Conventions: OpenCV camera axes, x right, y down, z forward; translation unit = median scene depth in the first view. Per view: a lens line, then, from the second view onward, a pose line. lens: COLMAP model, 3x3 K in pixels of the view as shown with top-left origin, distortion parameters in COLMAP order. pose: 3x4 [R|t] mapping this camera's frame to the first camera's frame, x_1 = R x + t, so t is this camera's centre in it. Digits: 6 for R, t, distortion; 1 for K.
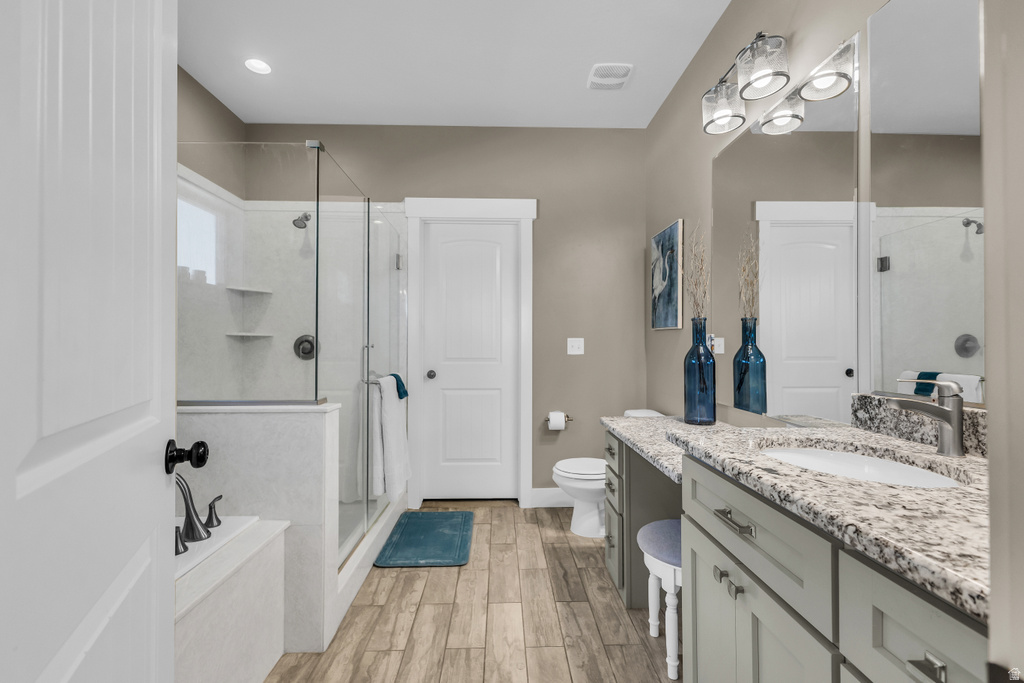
lens RADIAL K [[444.5, 0, 517.7], [0, 444.5, 339.9], [0, 0, 1]] dist [0.001100, -0.000146]
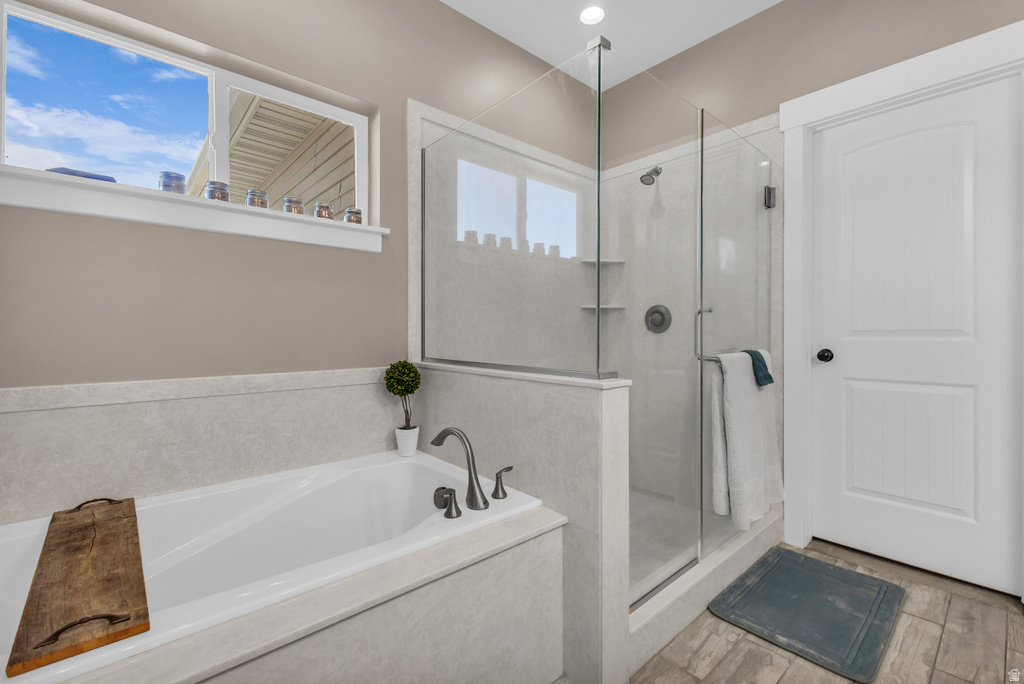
lens RADIAL K [[448.4, 0, 509.9], [0, 448.4, 333.7], [0, 0, 1]] dist [0.005594, -0.000431]
pose [[0.631110, 0.000087, -0.775694, 0.042196], [0.015316, 0.999804, 0.012573, 0.040070], [0.775543, -0.019816, 0.630984, 0.281178]]
